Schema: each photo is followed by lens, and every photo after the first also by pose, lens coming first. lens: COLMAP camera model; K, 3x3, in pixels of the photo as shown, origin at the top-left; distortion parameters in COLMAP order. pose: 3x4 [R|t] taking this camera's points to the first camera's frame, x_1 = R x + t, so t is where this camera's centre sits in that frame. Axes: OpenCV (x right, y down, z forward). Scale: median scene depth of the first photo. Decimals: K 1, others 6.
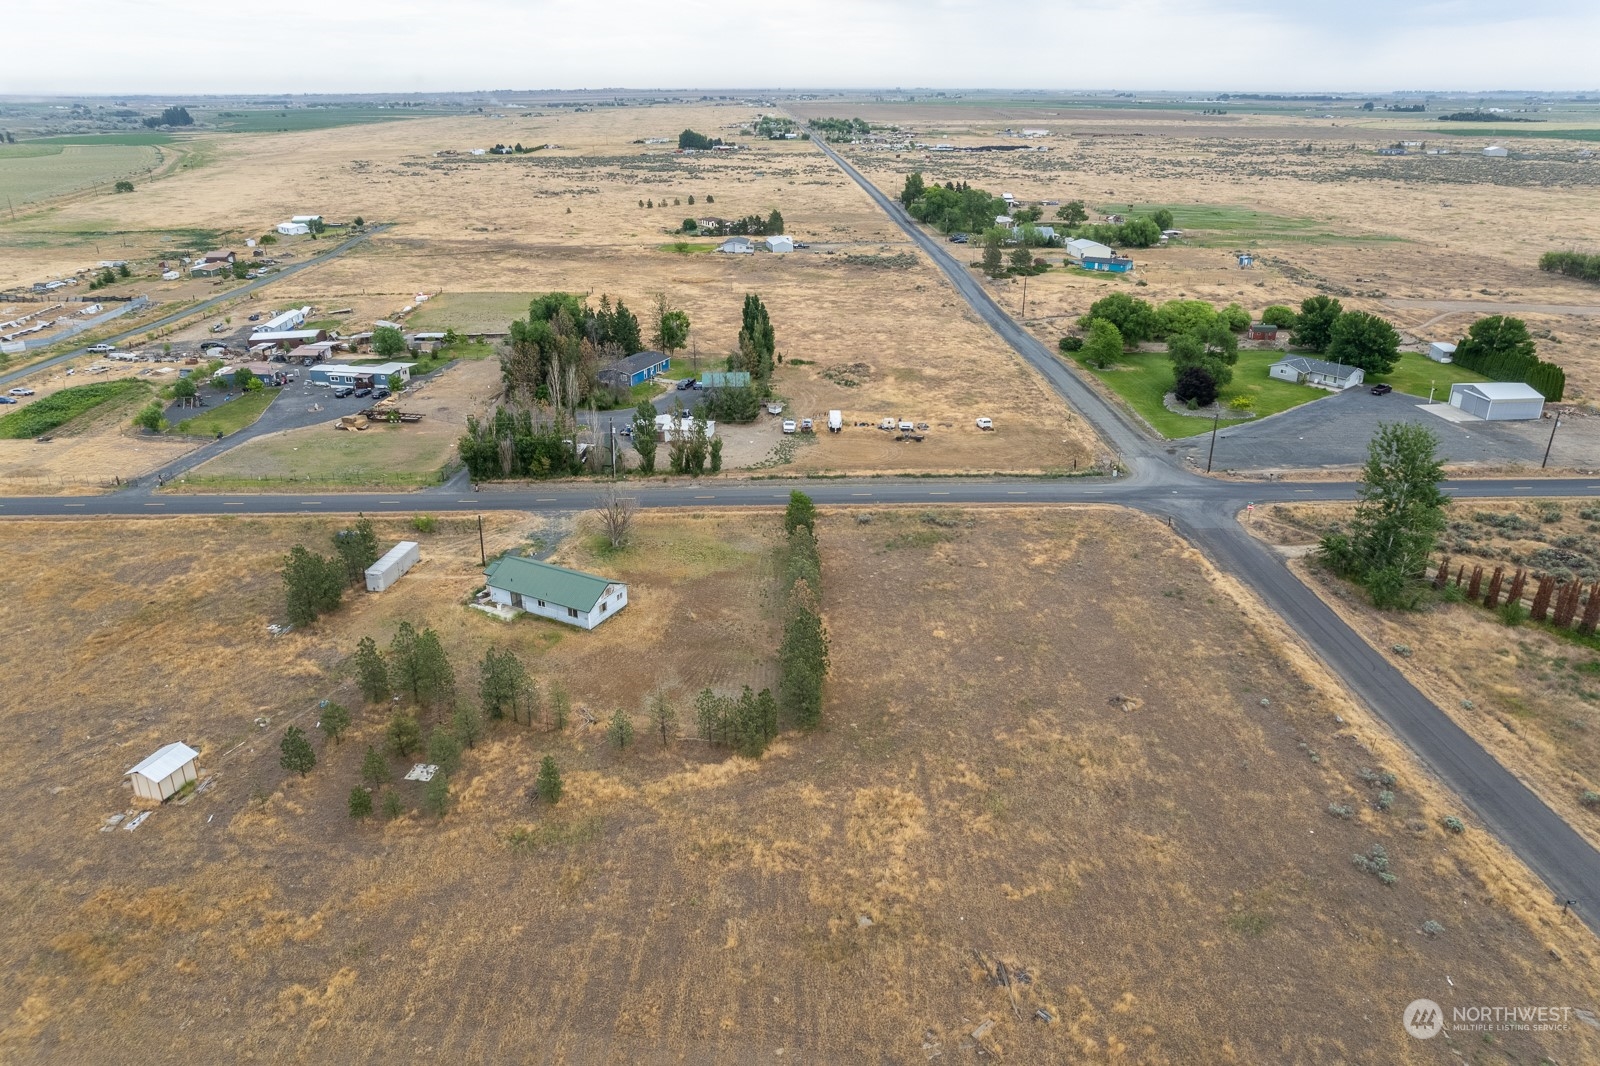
lens RADIAL K [[1022.8, 0, 775.9], [0, 1022.8, 532.3], [0, 0, 1]] dist [-0.061815, 0.040836]
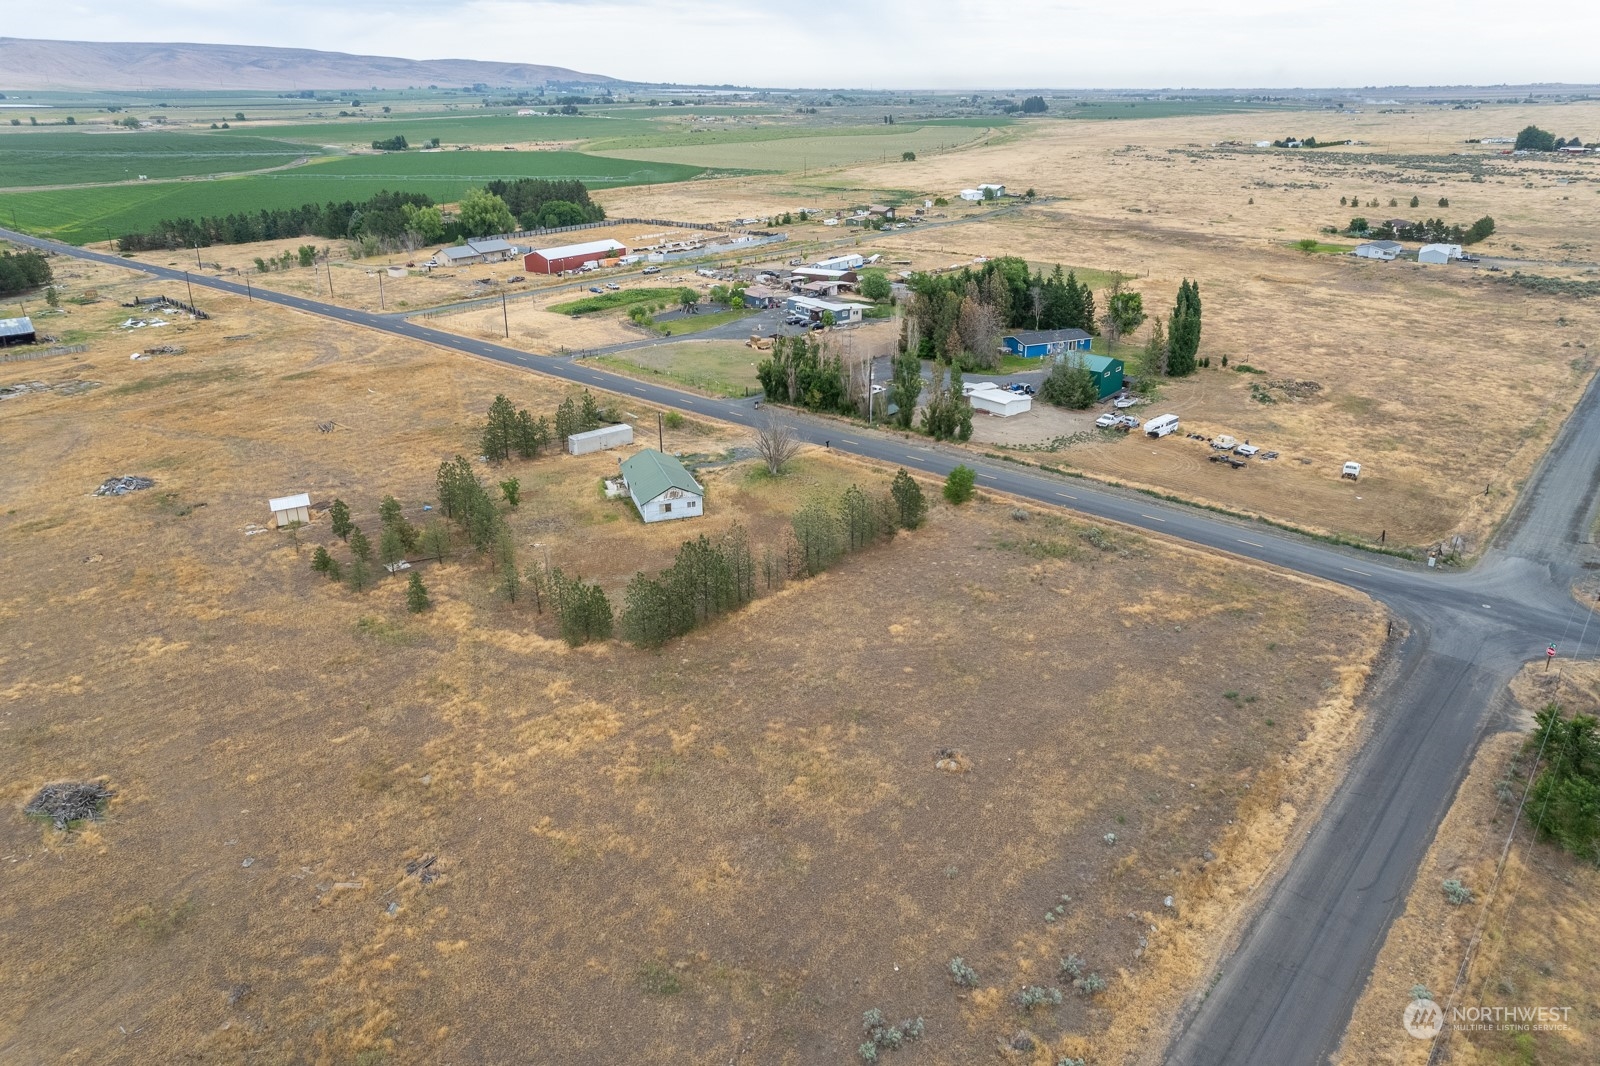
lens RADIAL K [[1055.1, 0, 800.2], [0, 1055.1, 508.0], [0, 0, 1]] dist [-0.083017, 0.077646]
pose [[0.737173, 0.247376, -0.628793, 0.454550], [-0.264296, 0.961998, 0.068612, -0.027675], [0.621871, 0.115609, 0.774540, 0.176162]]
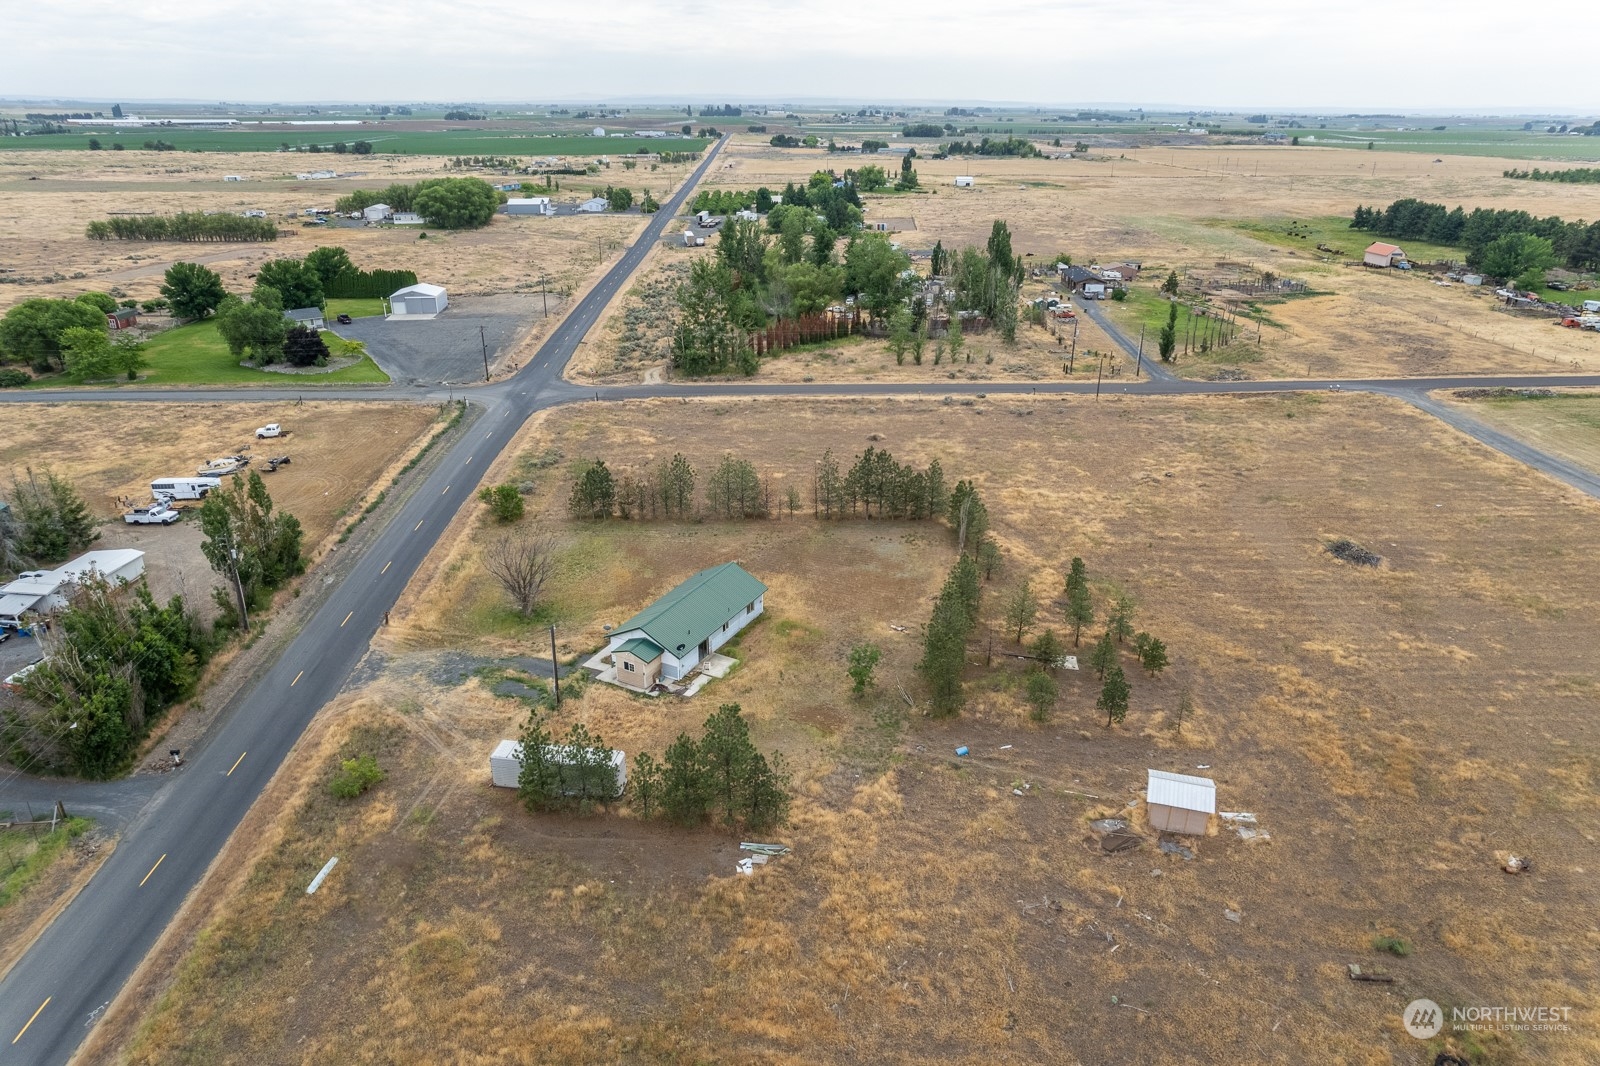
lens RADIAL K [[1055.1, 0, 800.2], [0, 1055.1, 508.0], [0, 0, 1]] dist [-0.083017, 0.077646]
pose [[-0.015990, -0.360316, 0.932693, -0.708808], [0.396842, 0.853909, 0.336684, -0.192611], [-0.917748, 0.375515, 0.129335, 0.595920]]
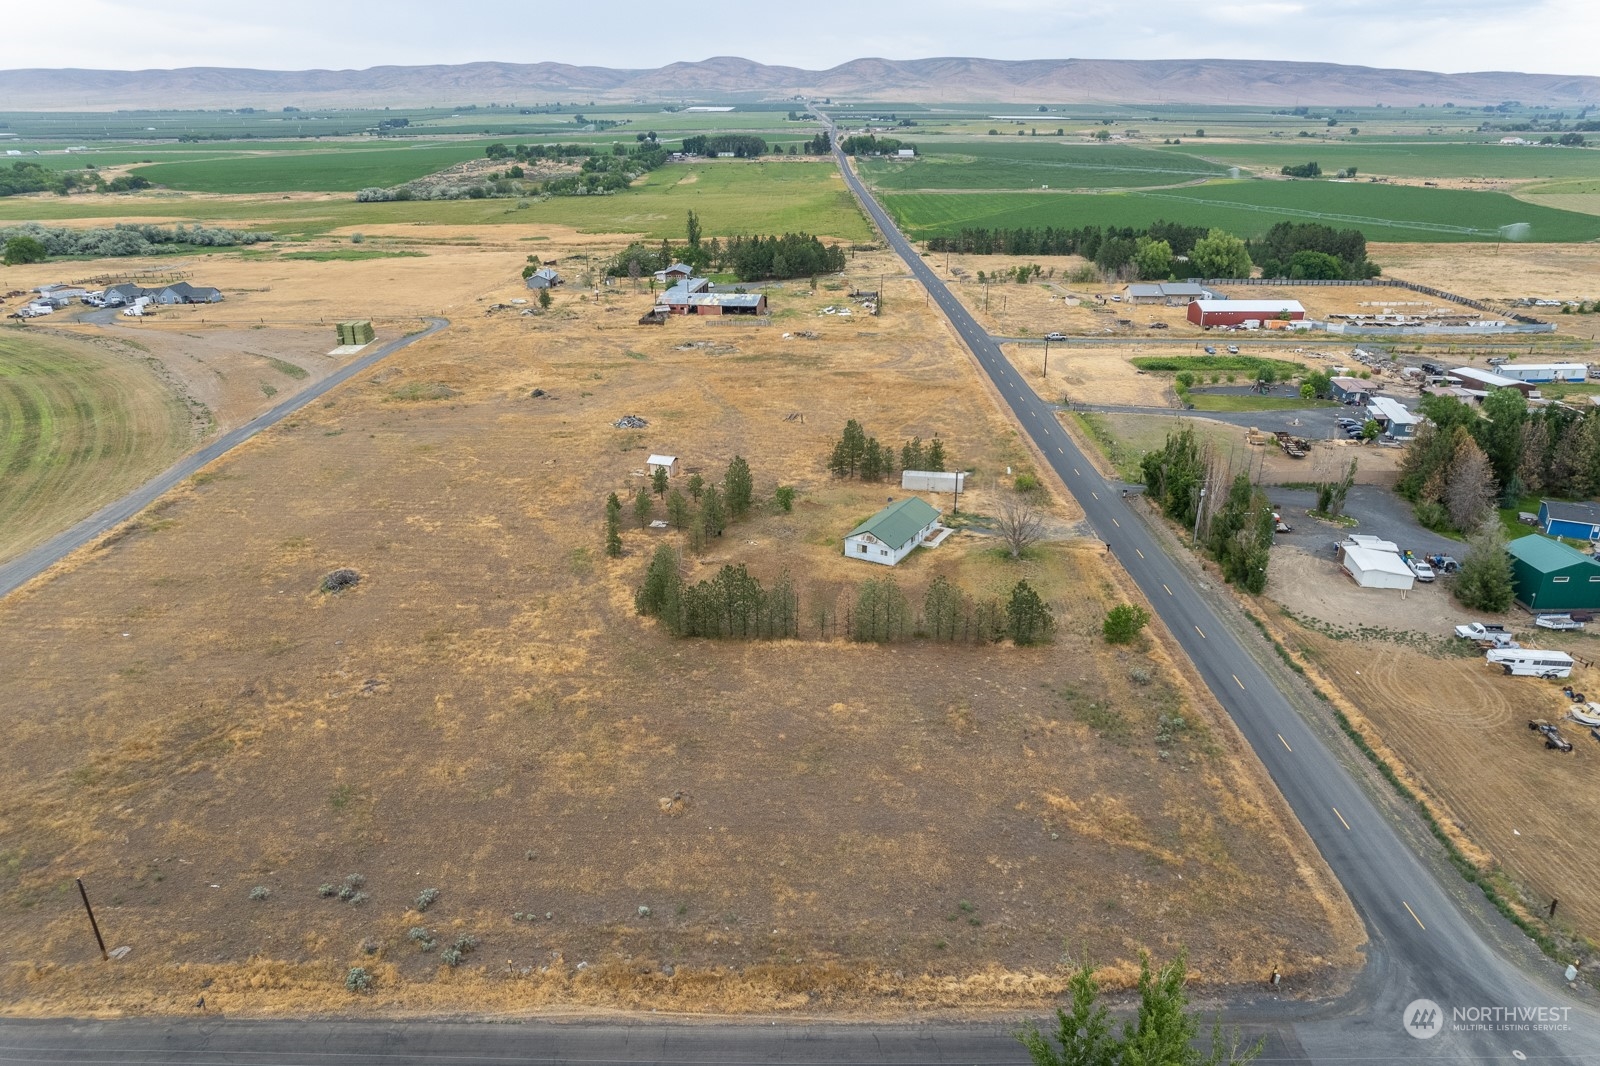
lens RADIAL K [[1064.2, 0, 800.0], [0, 1064.2, 533.0], [0, 0, 1]] dist [-0.076719, 0.062855]
pose [[-0.021476, 0.374505, -0.926976, 0.696232], [-0.398680, 0.847072, 0.351459, -0.248358], [0.916839, 0.377114, 0.131116, 0.563396]]
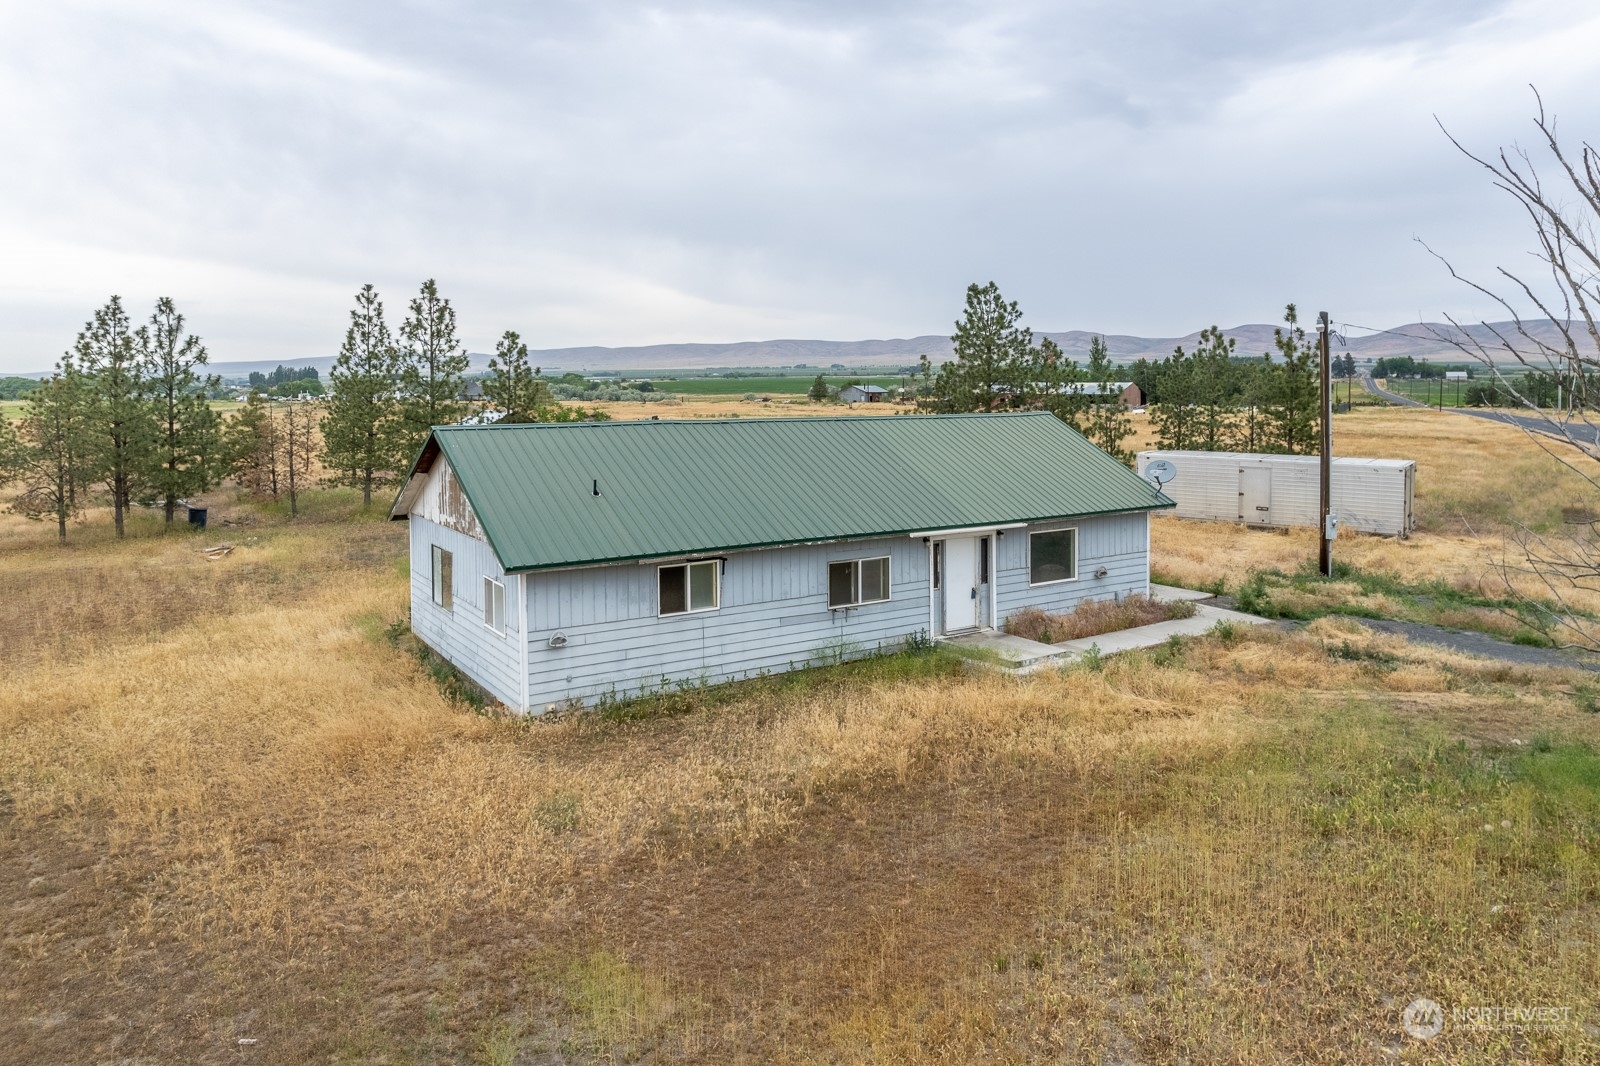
lens RADIAL K [[1058.5, 0, 788.9], [0, 1058.5, 529.7], [0, 0, 1]] dist [-0.079554, 0.069406]
pose [[-0.482659, 0.128338, -0.866354, -0.033186], [-0.341986, 0.883056, 0.321337, -0.005846], [0.806279, 0.451377, -0.382325, 0.810340]]
